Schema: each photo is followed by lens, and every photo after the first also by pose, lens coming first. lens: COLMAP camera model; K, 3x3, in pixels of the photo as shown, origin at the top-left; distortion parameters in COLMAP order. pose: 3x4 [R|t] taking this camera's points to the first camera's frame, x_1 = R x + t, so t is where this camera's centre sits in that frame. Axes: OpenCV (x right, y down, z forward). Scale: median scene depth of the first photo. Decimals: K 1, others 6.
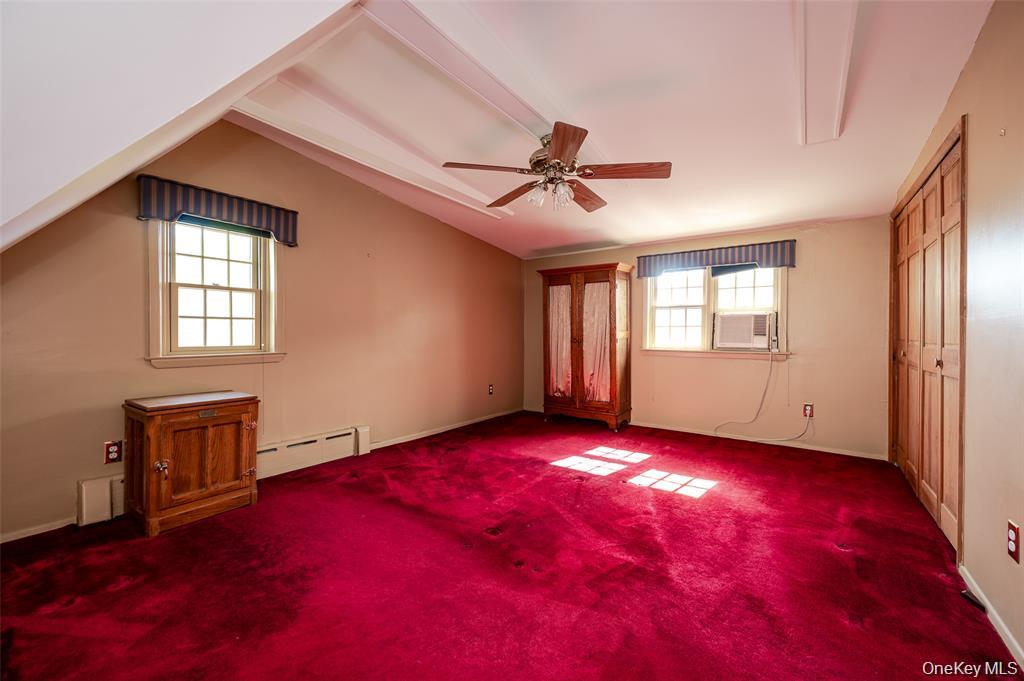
lens RADIAL K [[404.0, 0, 510.0], [0, 404.0, 336.7], [0, 0, 1]] dist [-0.000935, -0.000039]
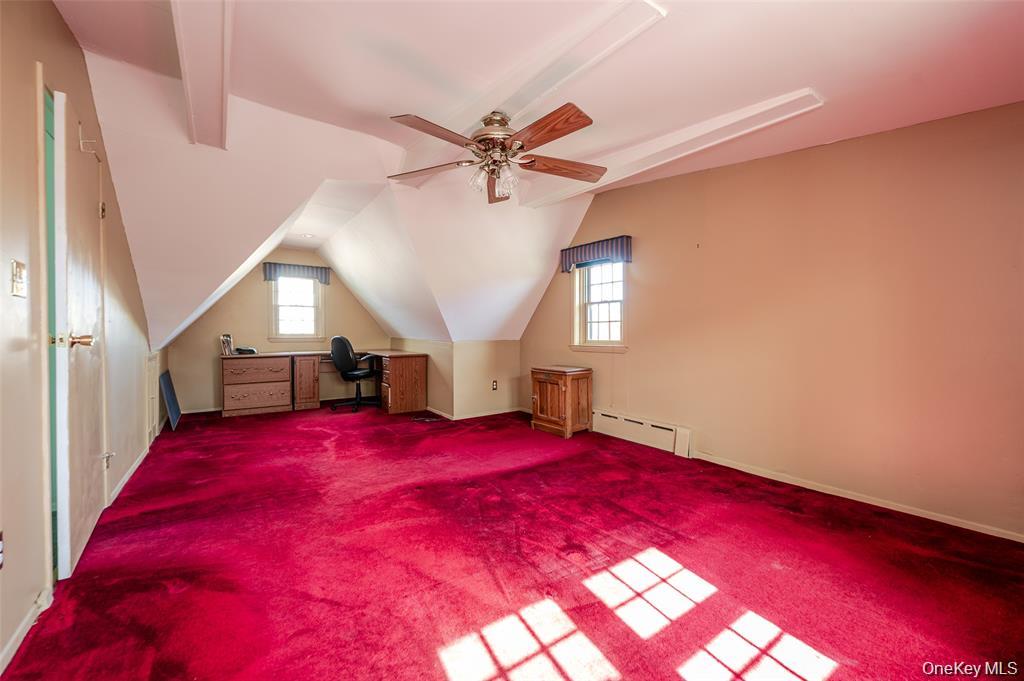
lens RADIAL K [[404.0, 0, 510.0], [0, 404.0, 336.7], [0, 0, 1]] dist [-0.000935, -0.000039]
pose [[-0.322309, -0.002444, -0.946631, 0.786630], [-0.005838, 0.999983, -0.000594, 0.012448], [0.946616, 0.005335, -0.322318, 1.083687]]
